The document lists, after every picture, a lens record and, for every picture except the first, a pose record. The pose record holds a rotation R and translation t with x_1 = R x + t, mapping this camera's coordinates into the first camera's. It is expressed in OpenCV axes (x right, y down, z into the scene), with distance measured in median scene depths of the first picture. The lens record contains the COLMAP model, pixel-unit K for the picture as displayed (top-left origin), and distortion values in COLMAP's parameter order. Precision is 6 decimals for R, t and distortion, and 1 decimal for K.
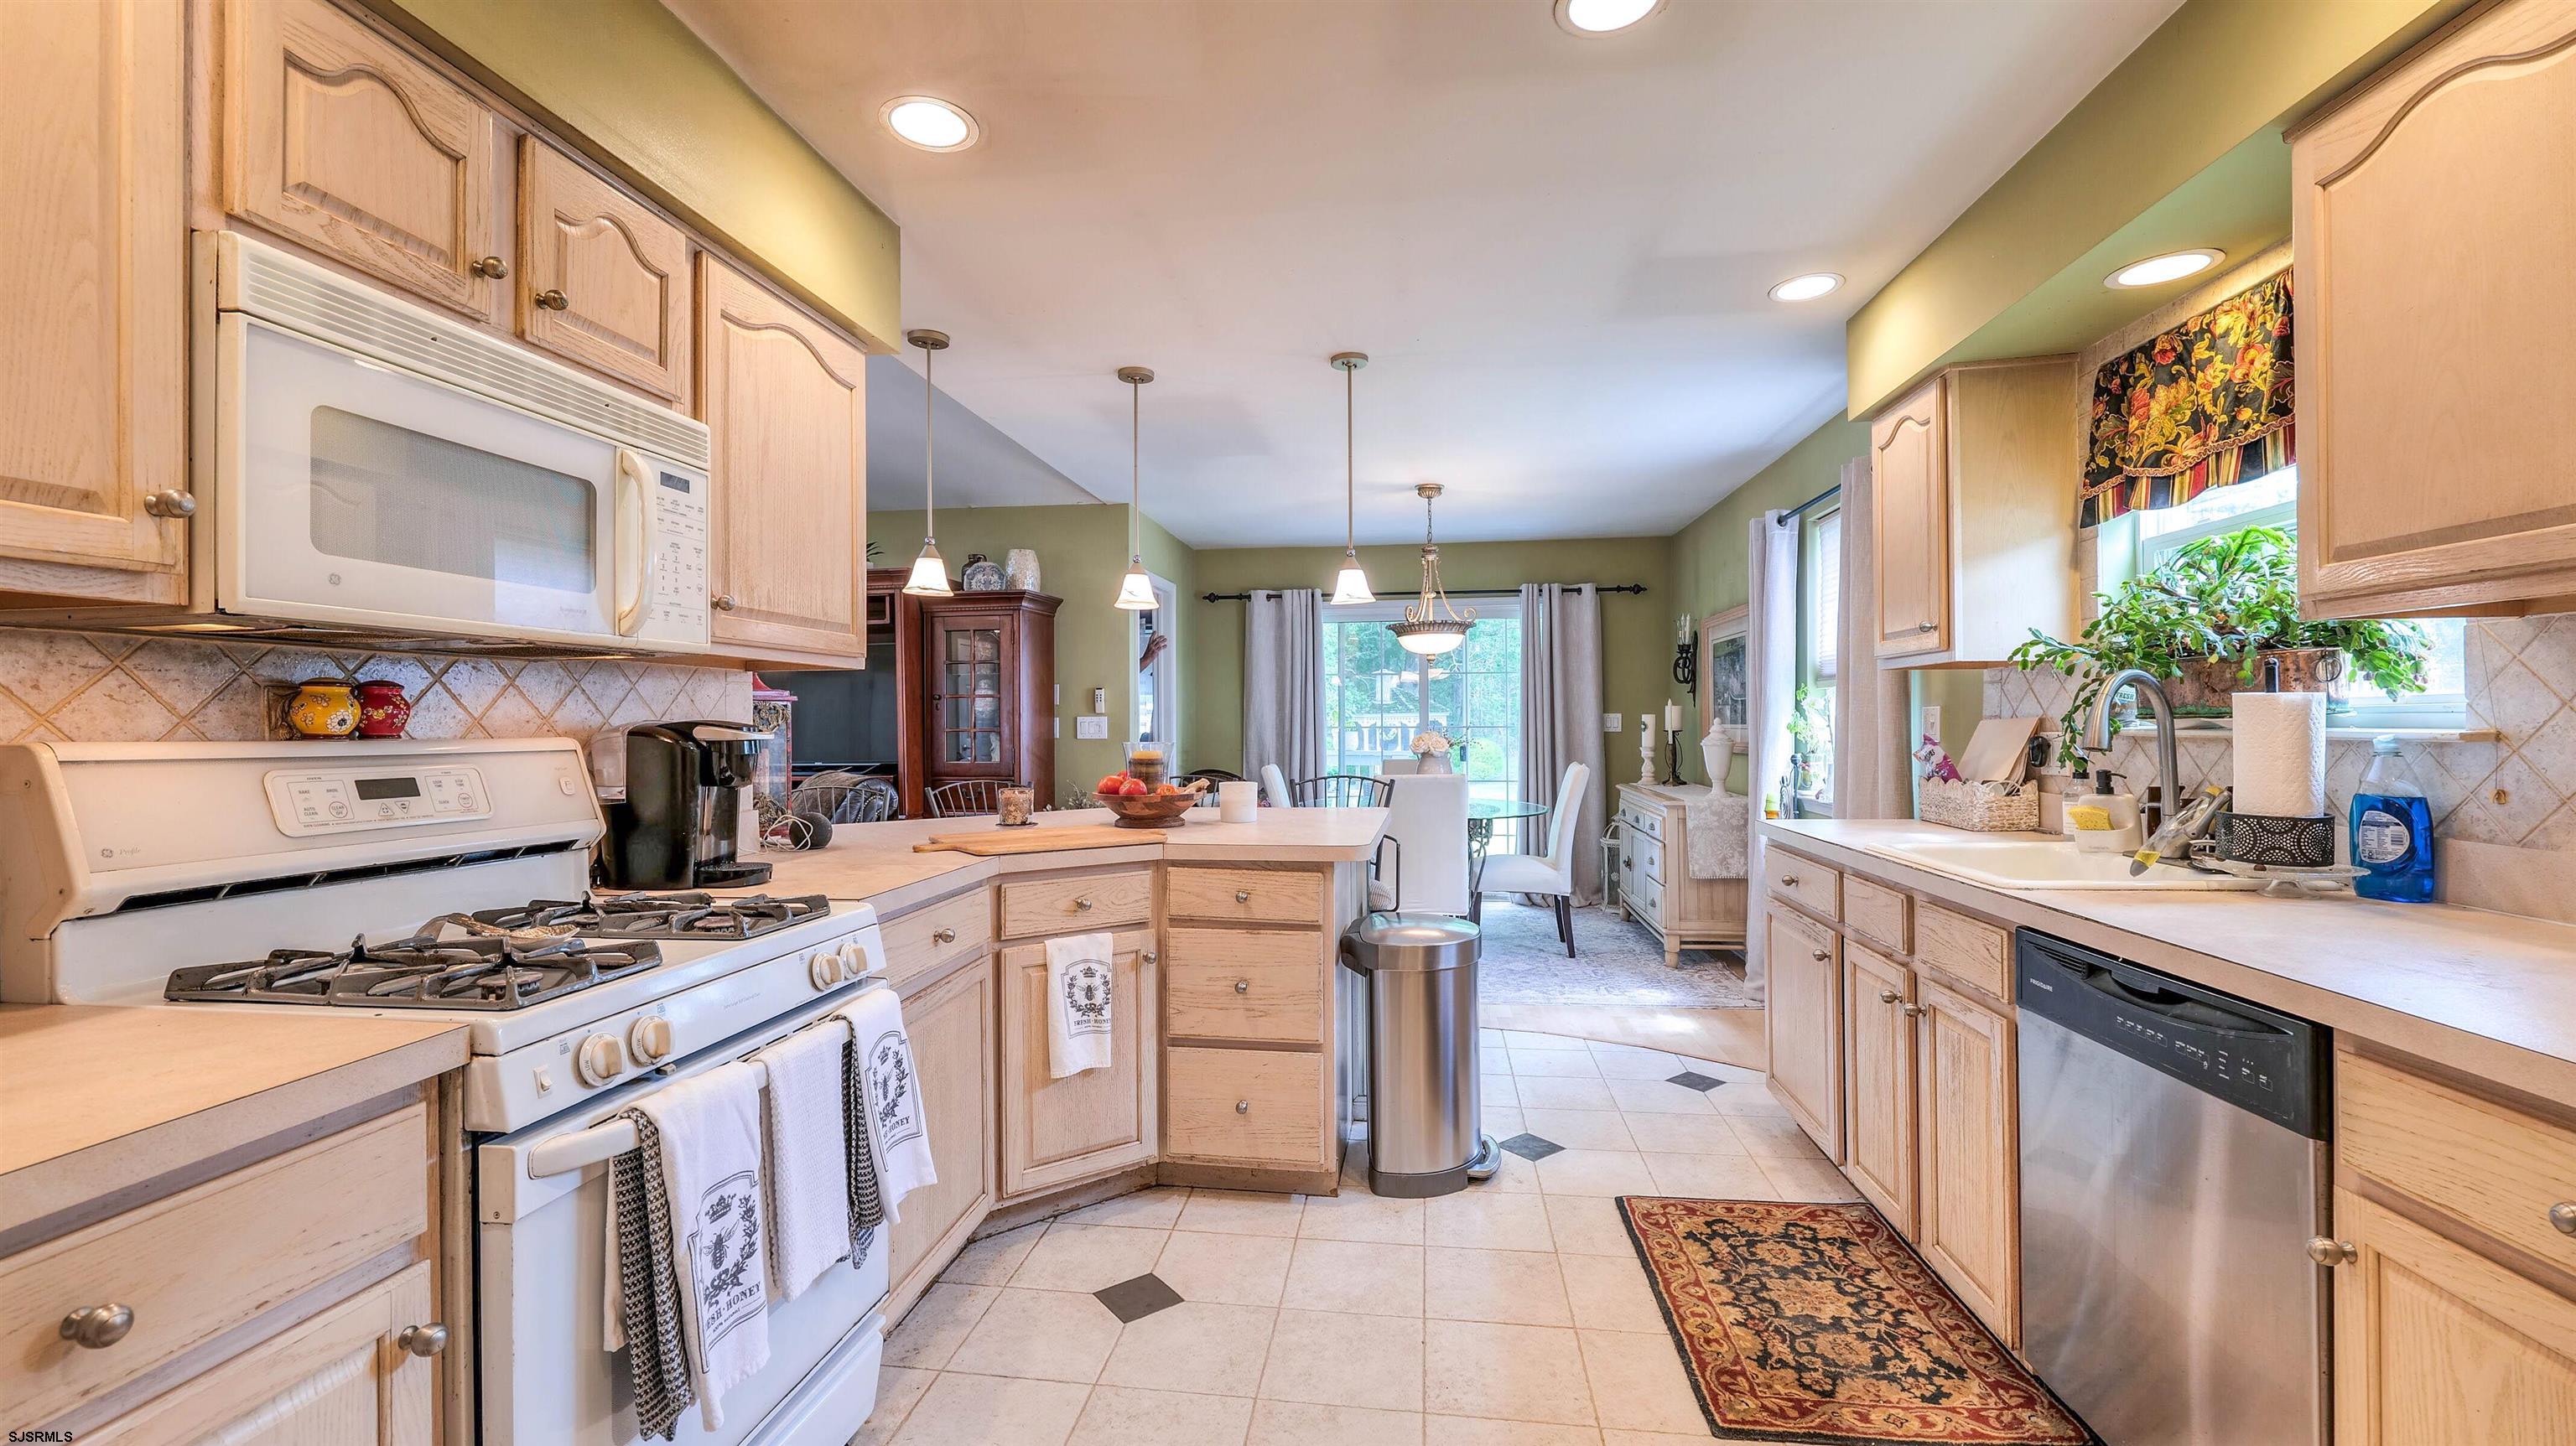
lens RADIAL K [[1046.1, 0, 1289.5], [0, 1046.1, 716.7], [0, 0, 1]] dist [-0.014173, 0.000478]
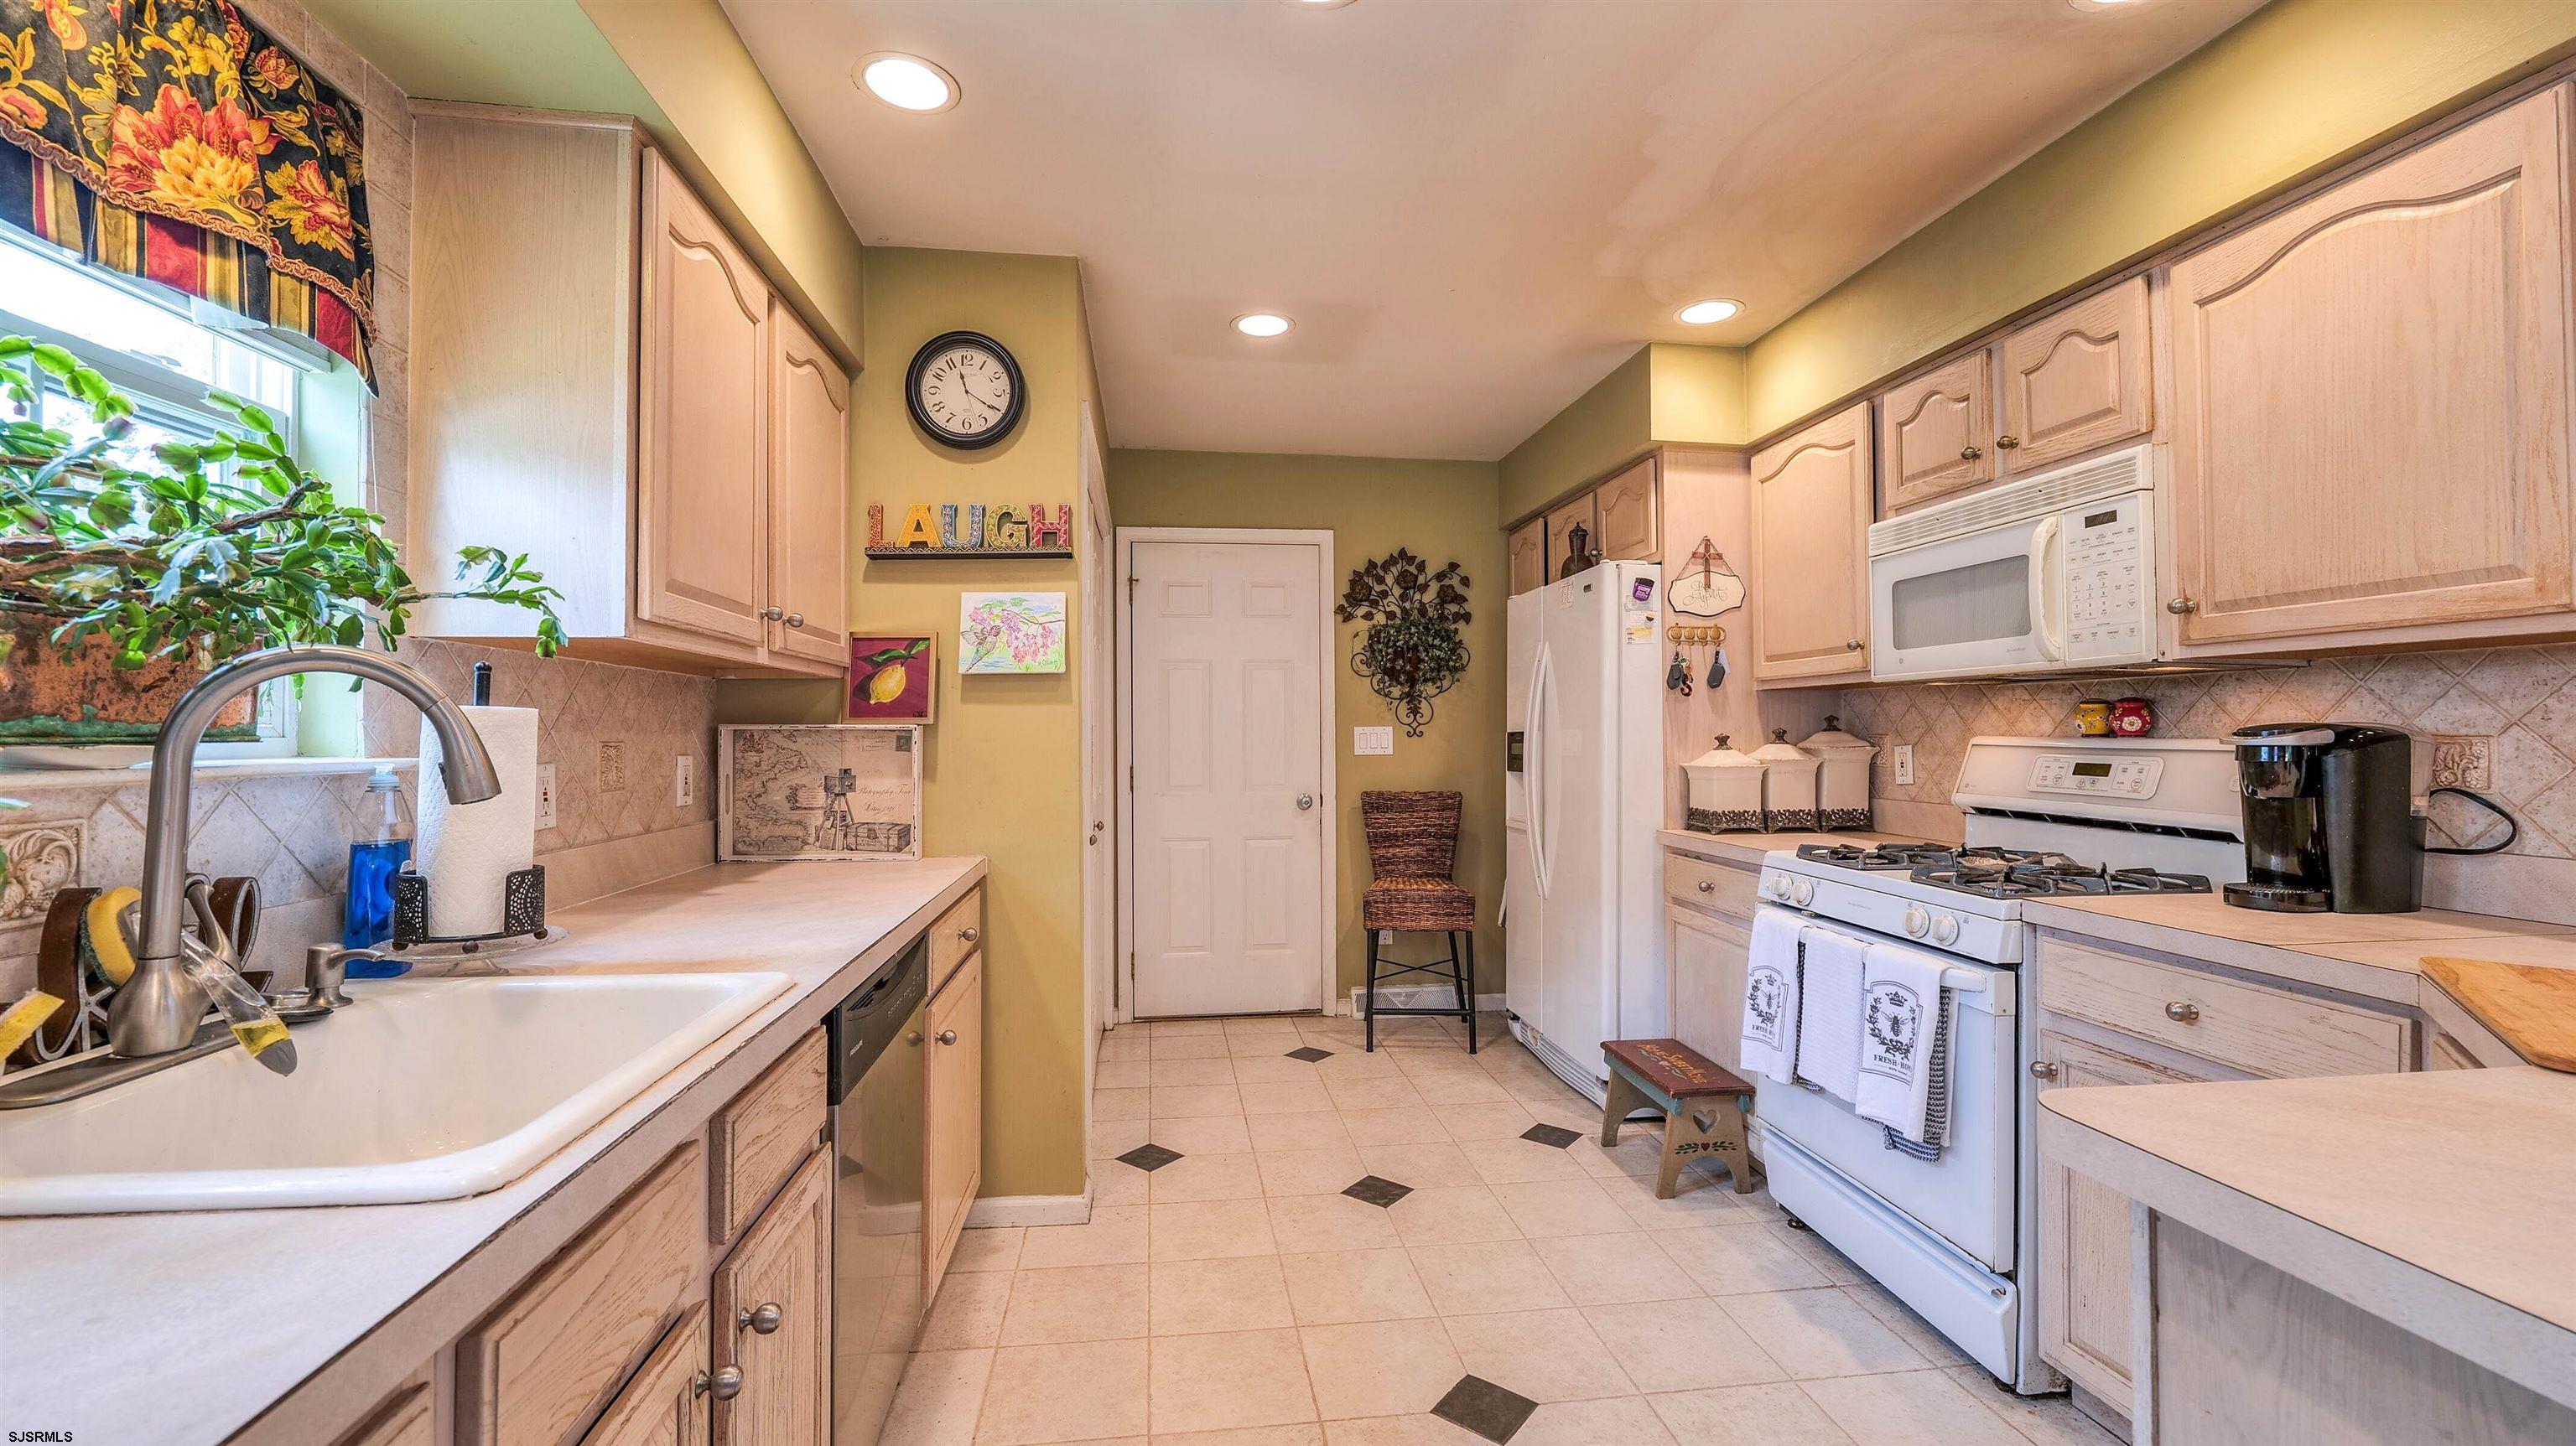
lens RADIAL K [[1046.1, 0, 1276.4], [0, 1046.1, 714.2], [0, 0, 1]] dist [-0.014173, 0.000478]
pose [[-0.971040, 0.006395, -0.238830, 0.540236], [0.011762, 0.999709, -0.021056, 0.004424], [0.238626, -0.023256, -0.970833, 1.782936]]
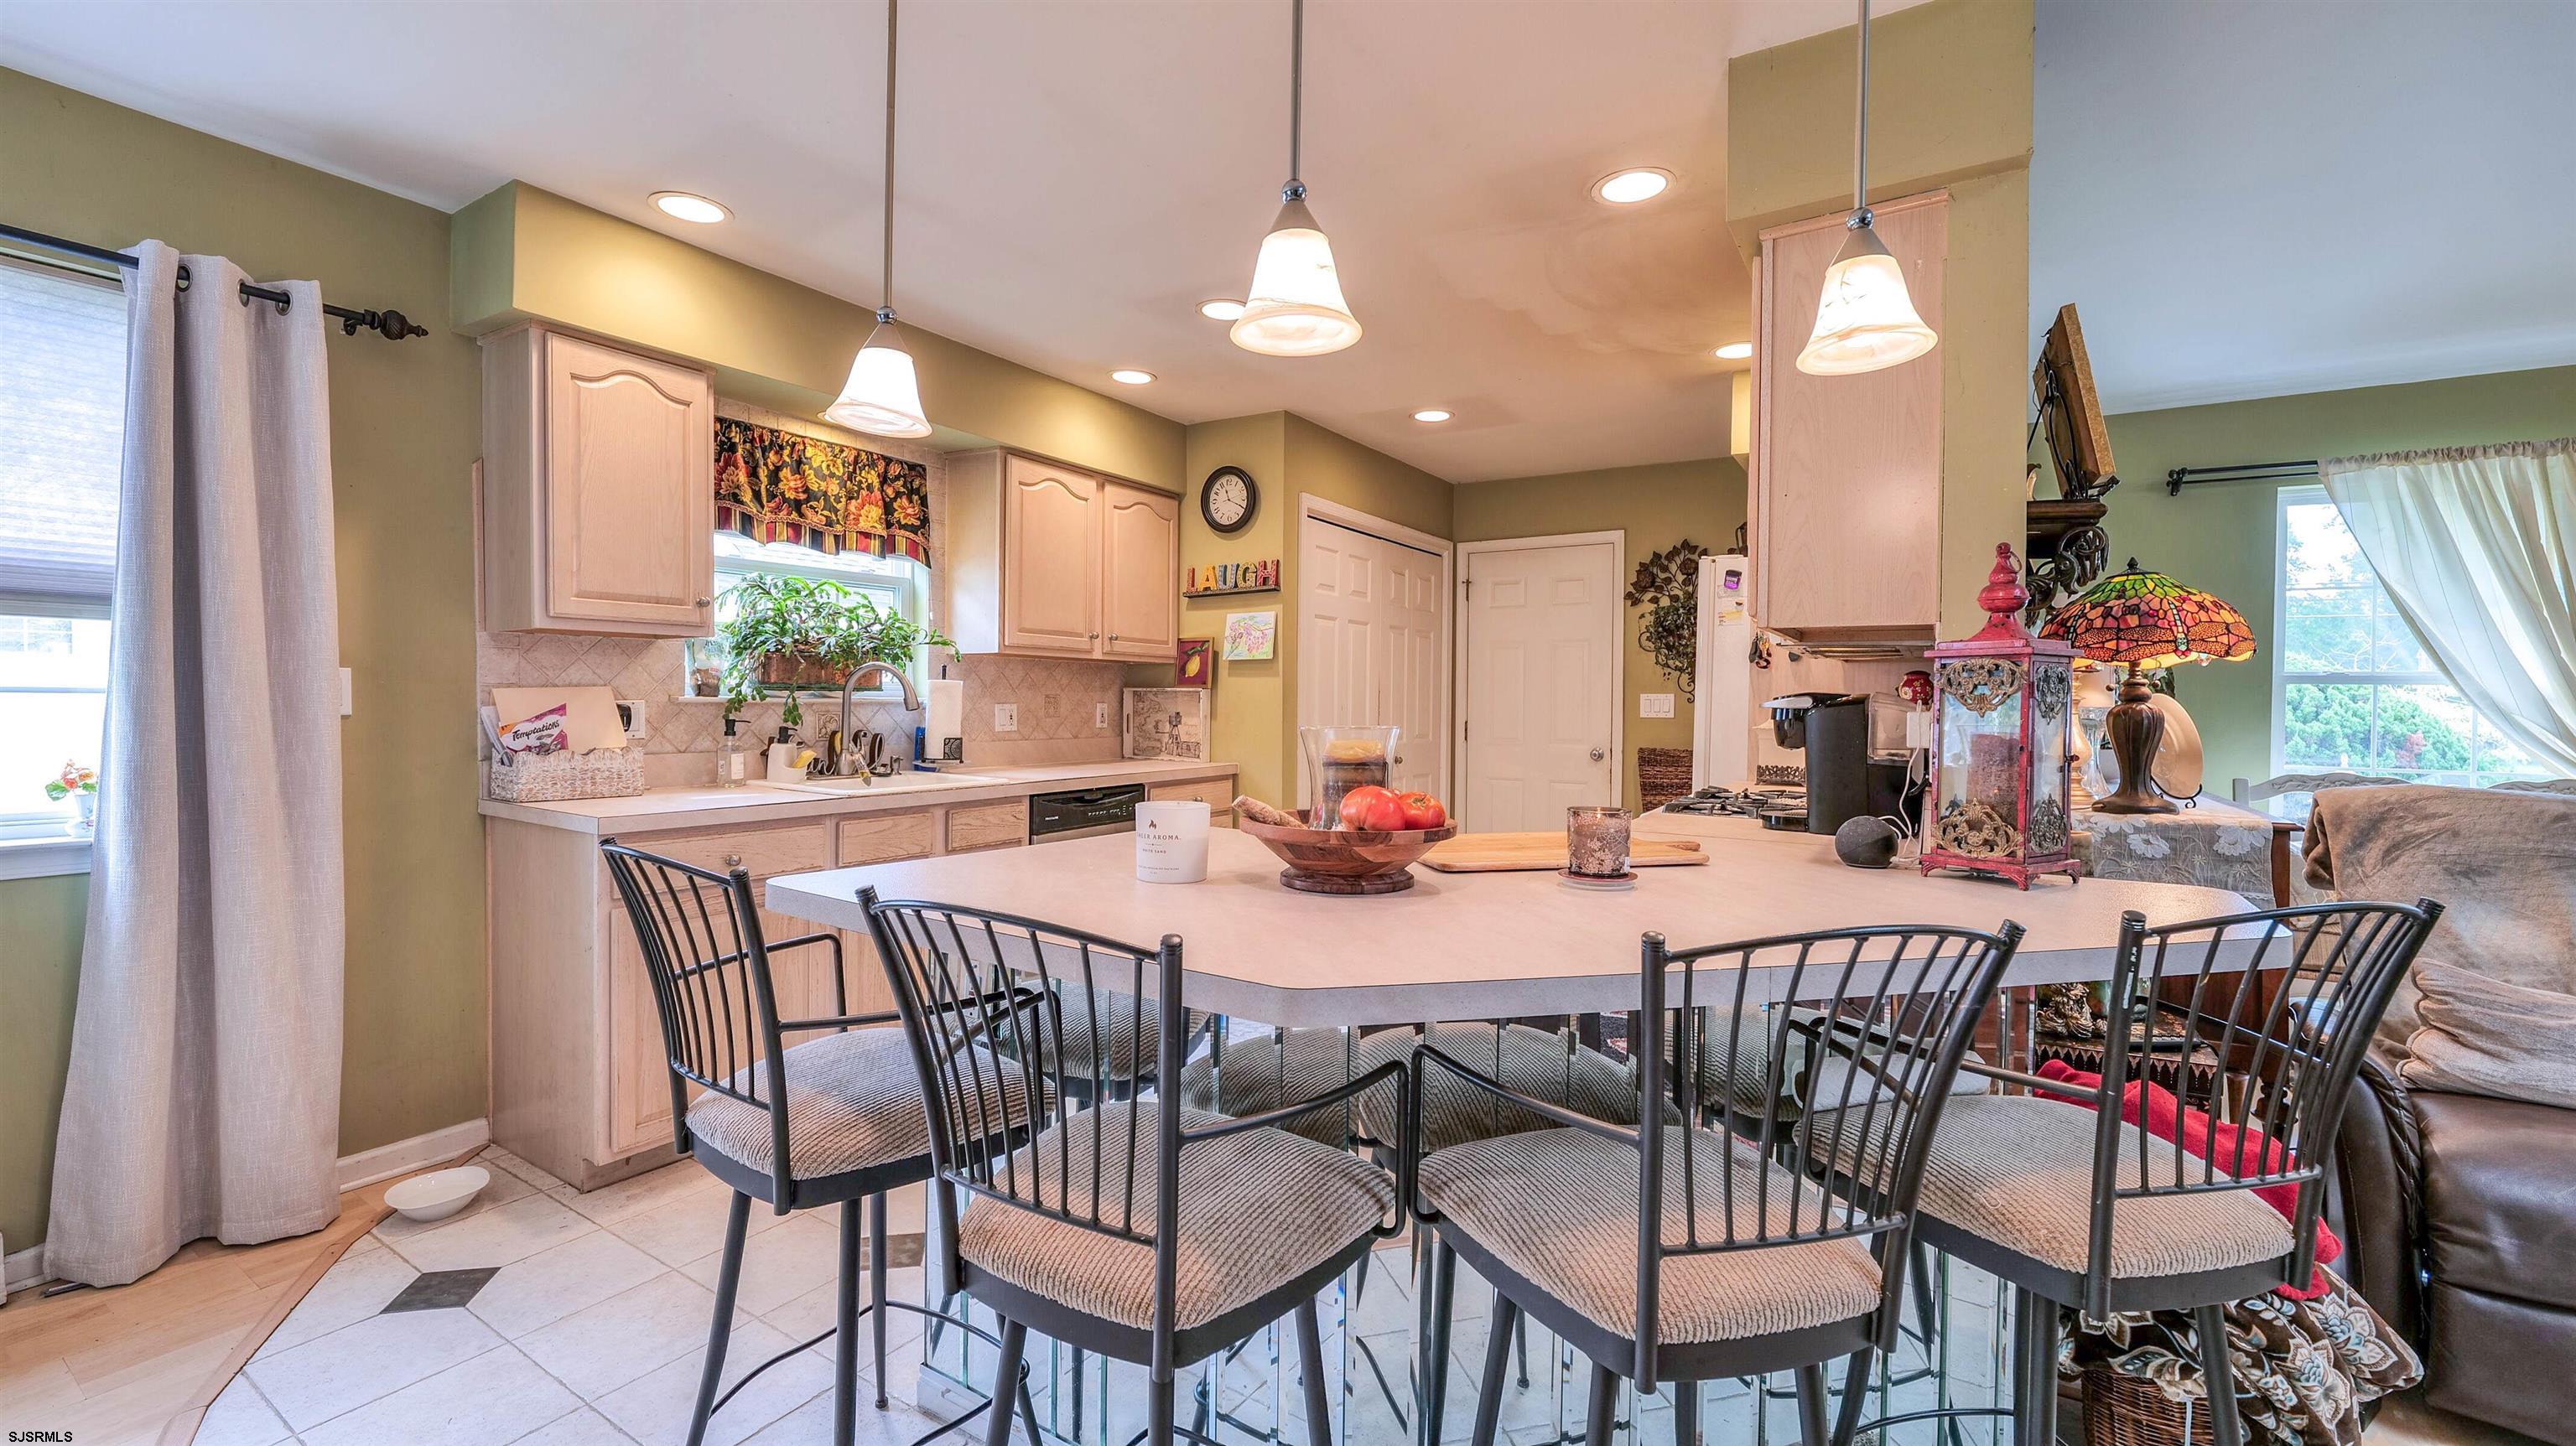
lens RADIAL K [[1046.1, 0, 1277.1], [0, 1046.1, 716.9], [0, 0, 1]] dist [-0.014173, 0.000478]
pose [[-0.903818, -0.009321, 0.427815, -0.580518], [-0.005298, 0.999930, 0.010592, 0.024644], [-0.427883, 0.007307, -0.903804, 2.542007]]
